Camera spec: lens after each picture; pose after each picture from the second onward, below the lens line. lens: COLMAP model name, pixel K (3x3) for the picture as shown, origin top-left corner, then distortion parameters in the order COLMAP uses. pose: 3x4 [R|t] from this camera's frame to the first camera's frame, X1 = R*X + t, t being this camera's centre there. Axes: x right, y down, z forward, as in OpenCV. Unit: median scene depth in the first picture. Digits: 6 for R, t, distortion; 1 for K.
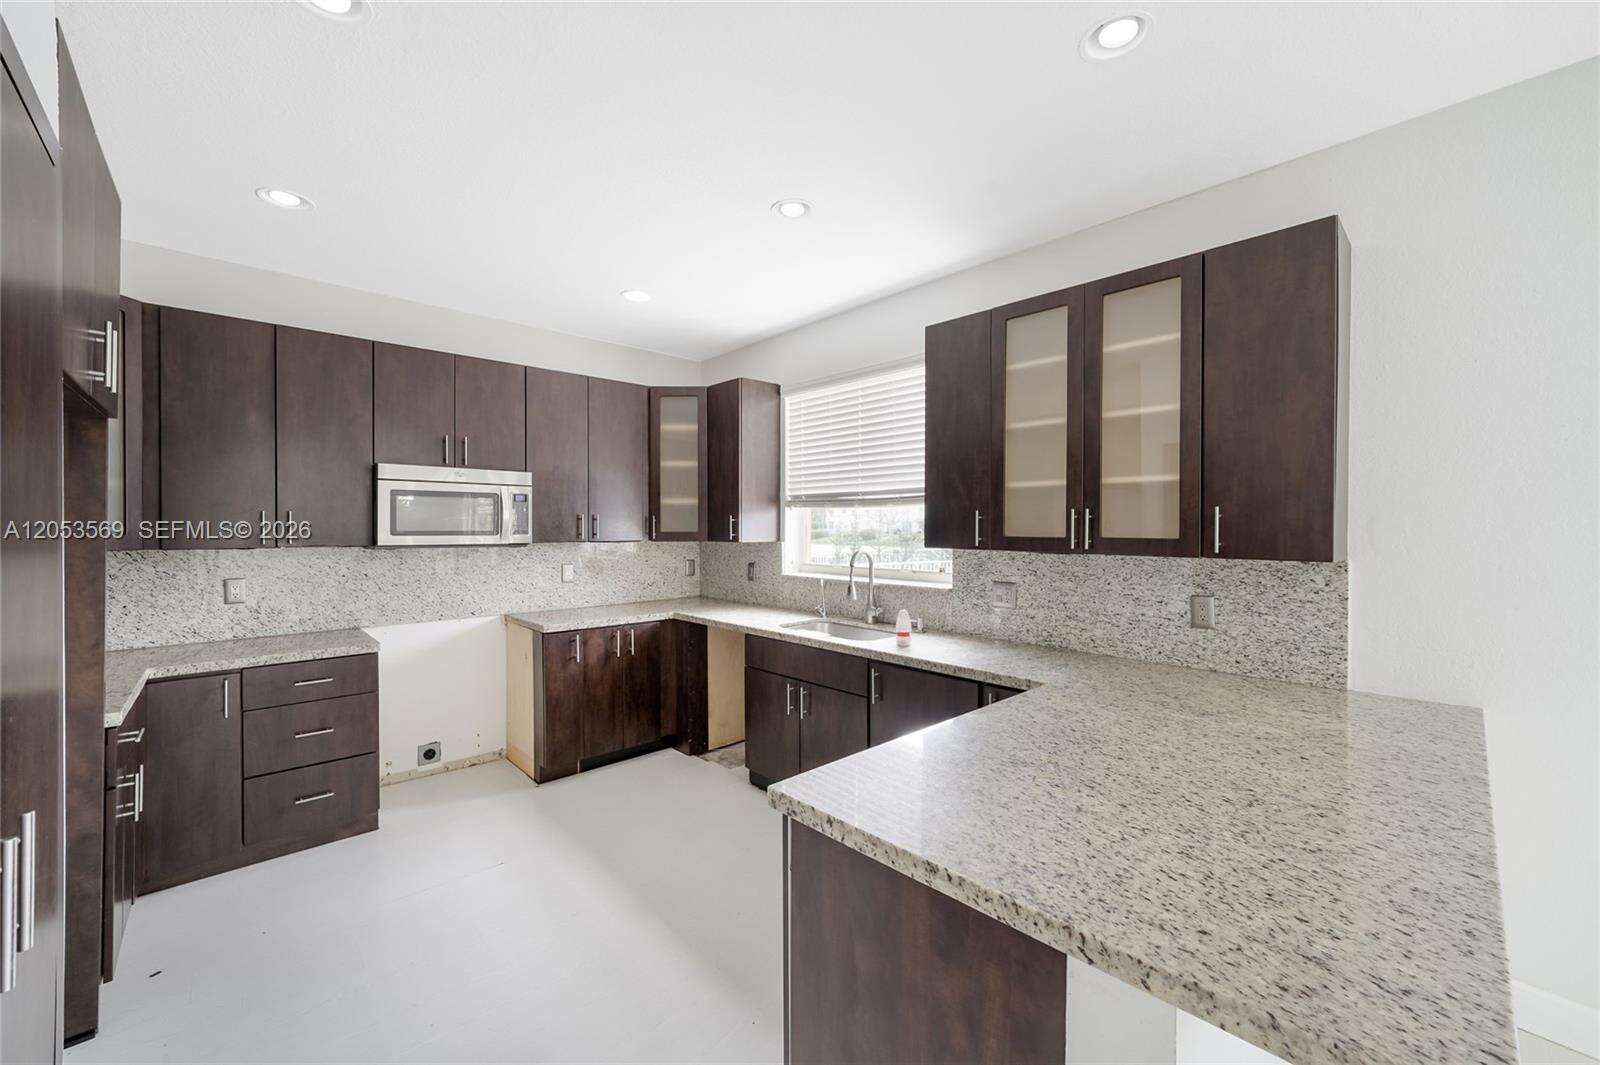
lens RADIAL K [[622.1, 0, 809.1], [0, 622.1, 527.5], [0, 0, 1]] dist [-0.011370, 0.000037]
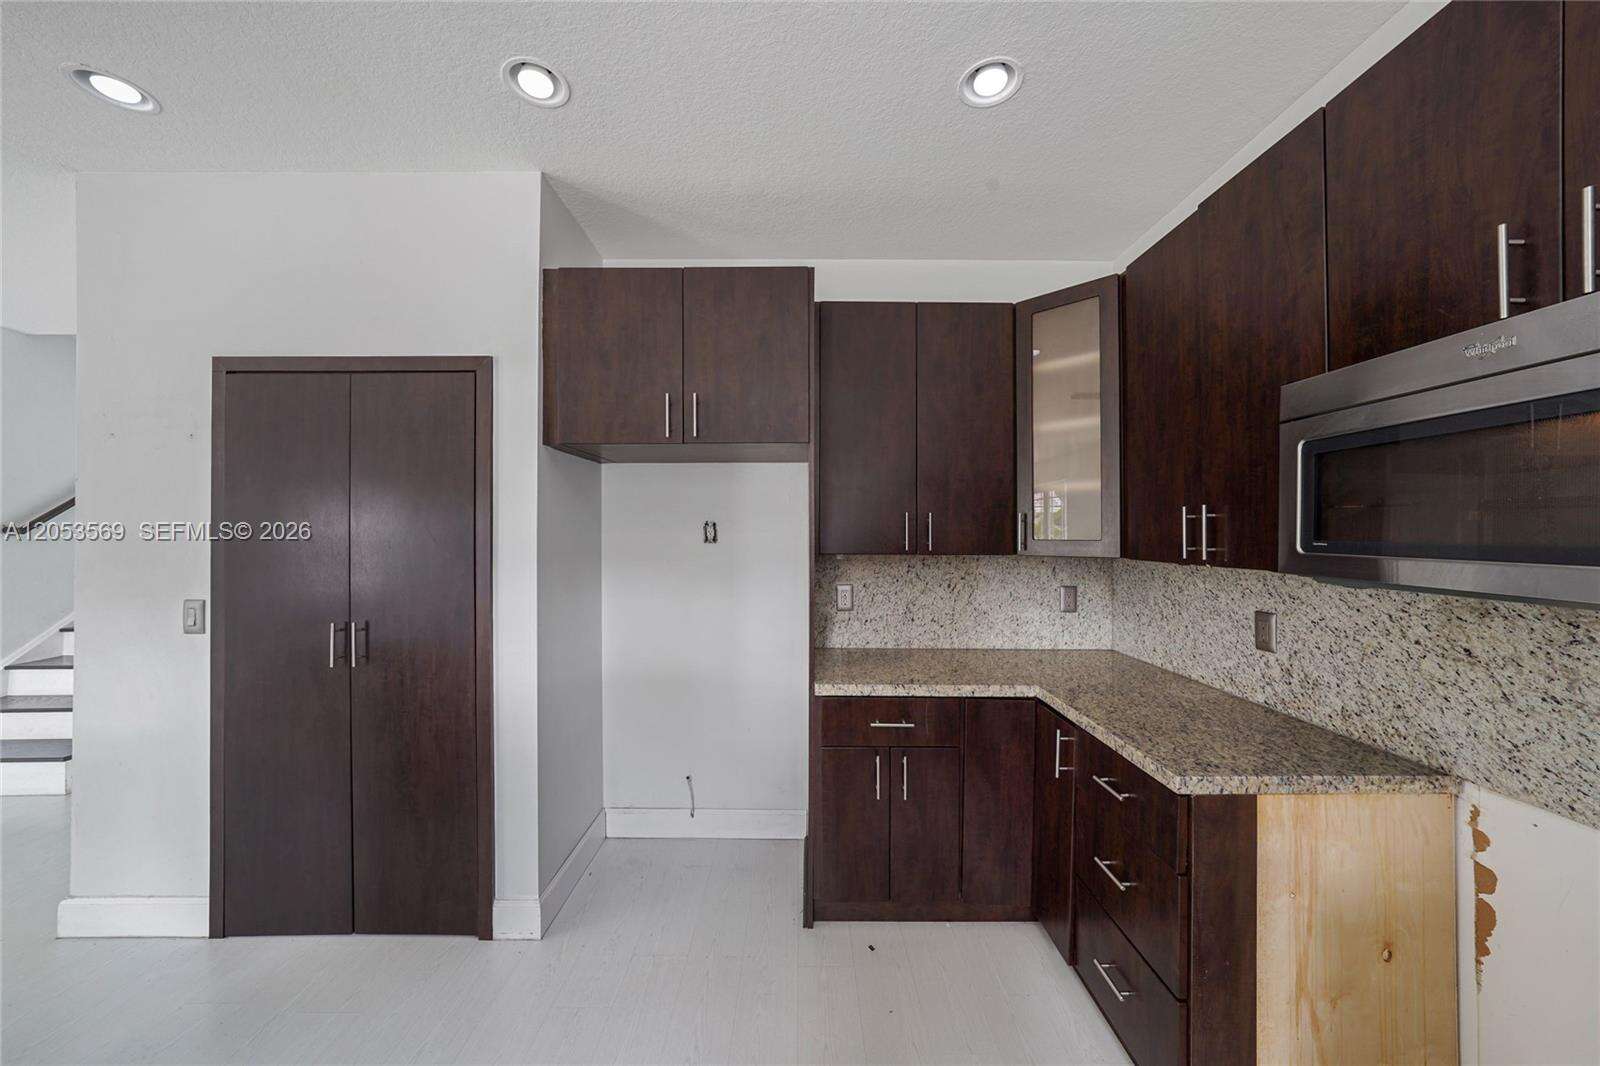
lens RADIAL K [[566.8, 0, 805.0], [0, 566.8, 527.4], [0, 0, 1]] dist [-0.011951, 0.002401]
pose [[-0.676664, -0.008546, -0.736242, -0.155498], [-0.007101, 0.999962, -0.005081, 0.000948], [0.736257, 0.001790, -0.676699, 0.921359]]
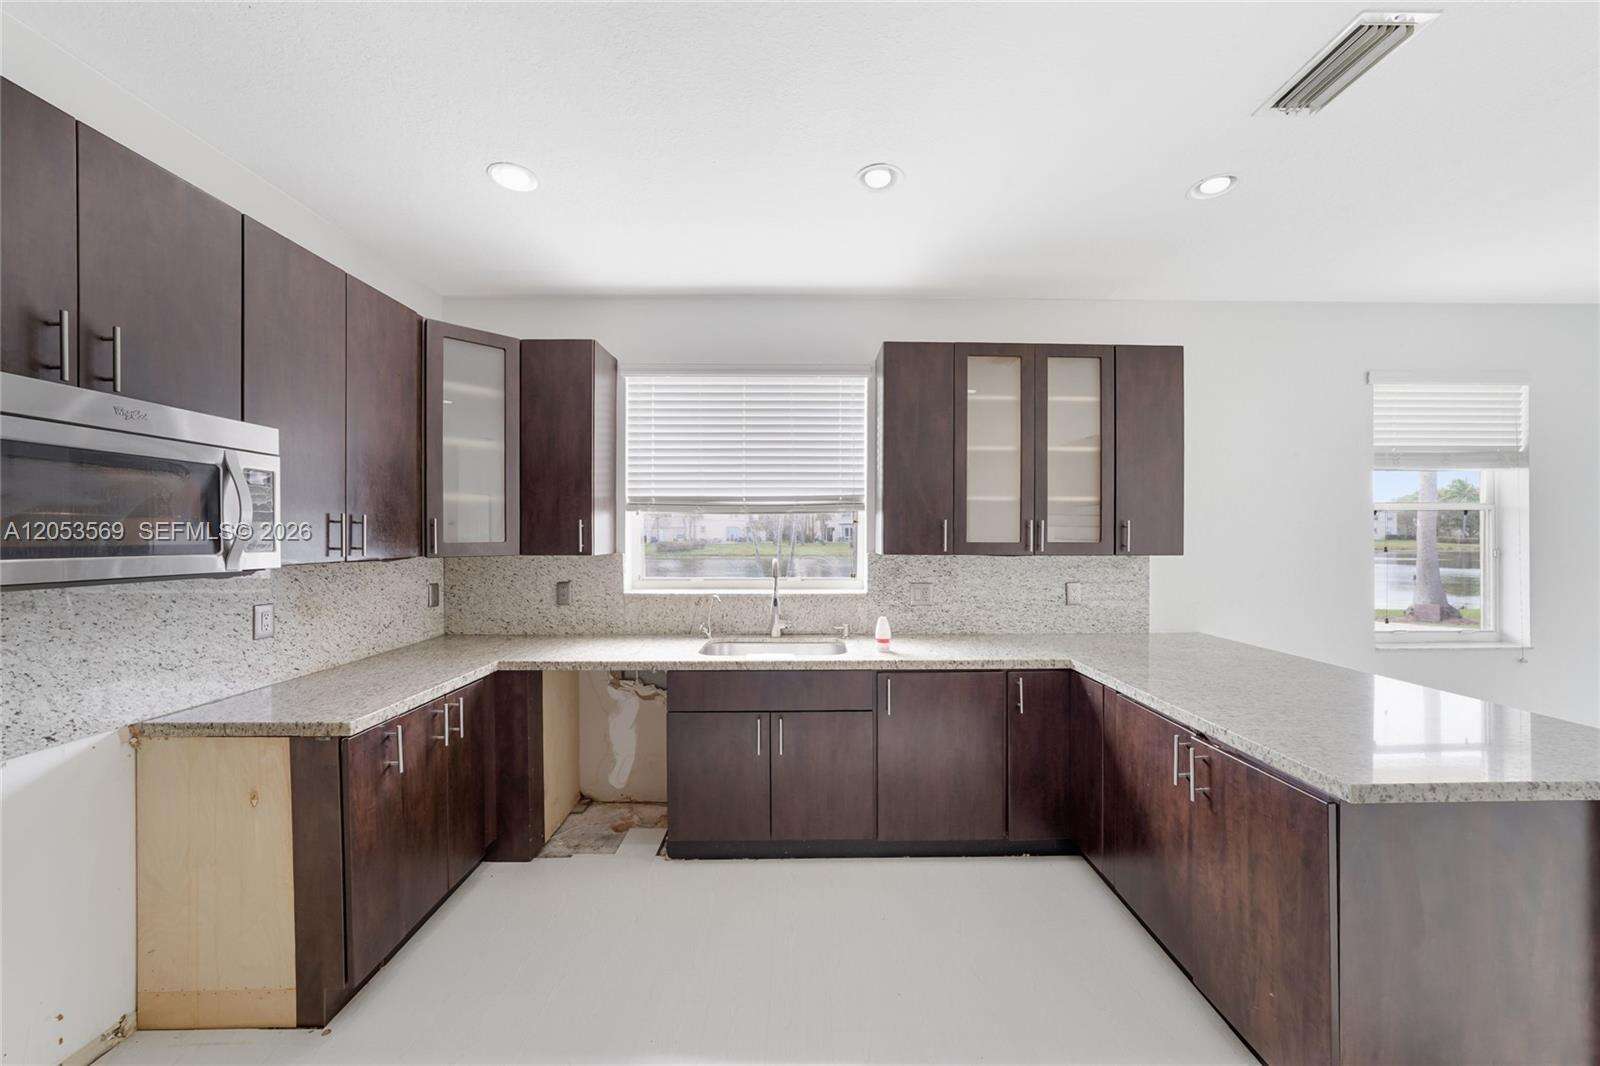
lens RADIAL K [[566.8, 0, 828.8], [0, 566.8, 537.2], [0, 0, 1]] dist [-0.011951, 0.002401]
pose [[0.680299, -0.005293, 0.732916, -0.502798], [0.002849, 0.999985, 0.004577, -0.001189], [-0.732929, -0.001025, 0.680304, 0.374680]]
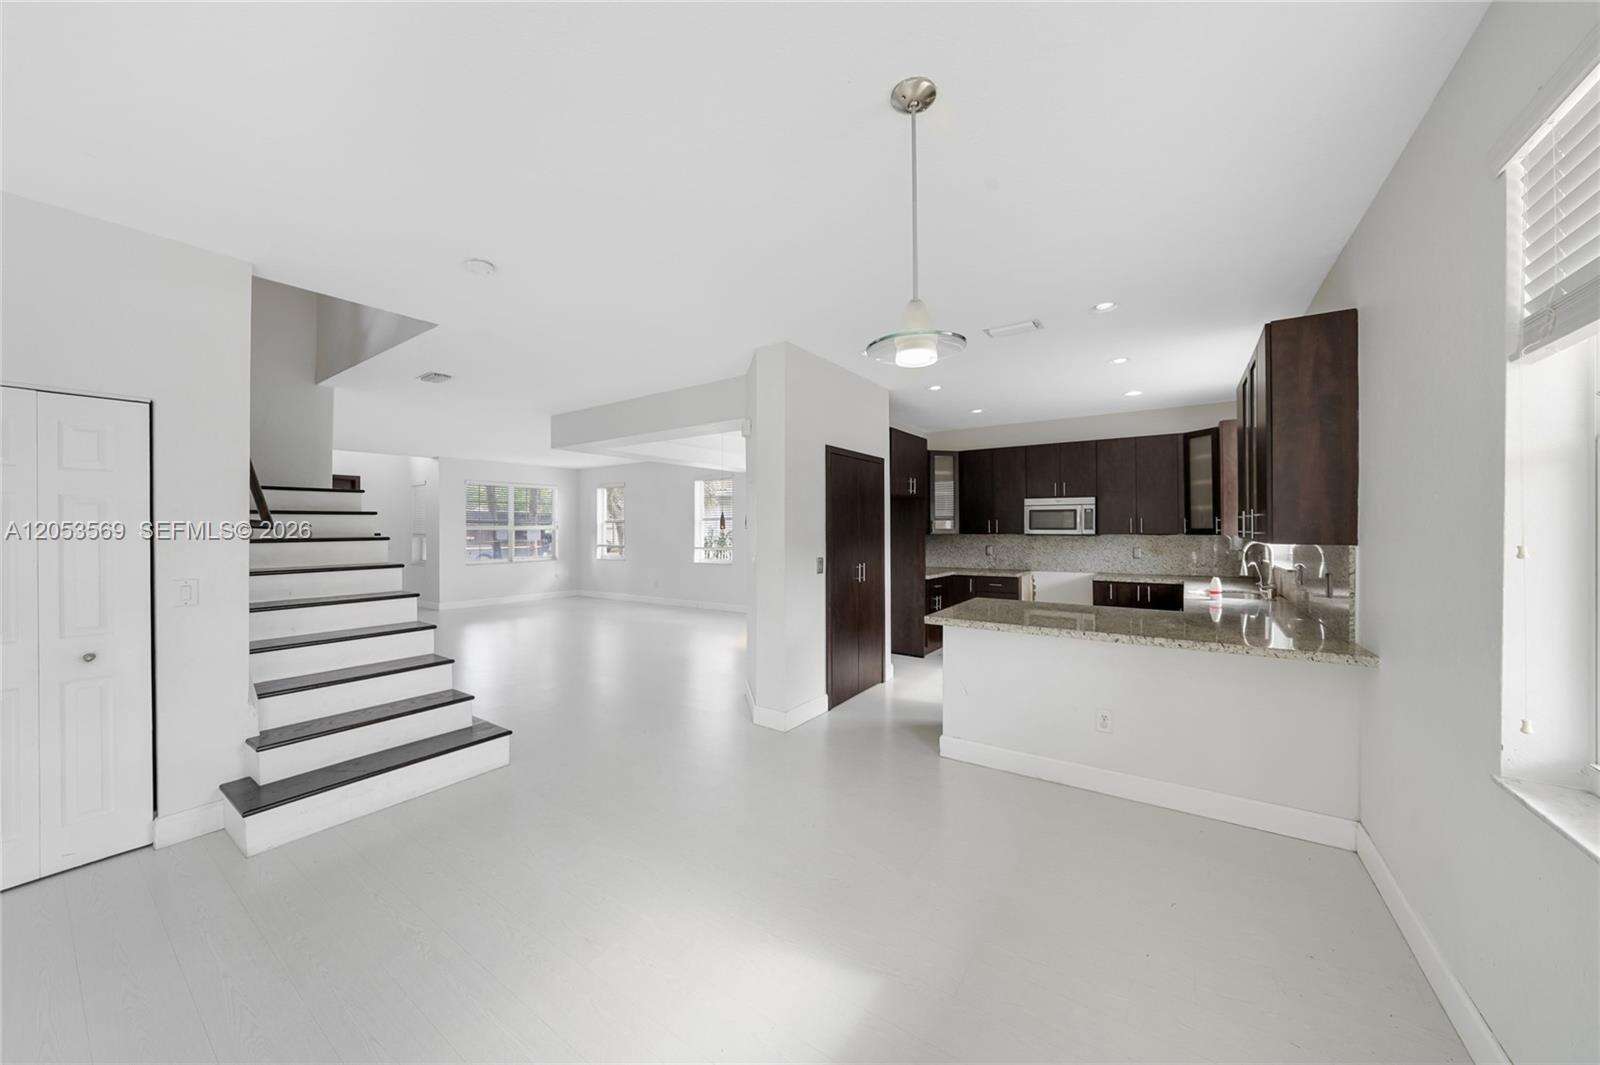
lens RADIAL K [[566.8, 0, 807.5], [0, 566.8, 530.5], [0, 0, 1]] dist [-0.011951, 0.002401]
pose [[0.236958, 0.000482, -0.971520, 1.072287], [-0.002905, 0.999996, -0.000213, 0.017313], [0.971516, 0.002873, 0.236958, -0.274047]]
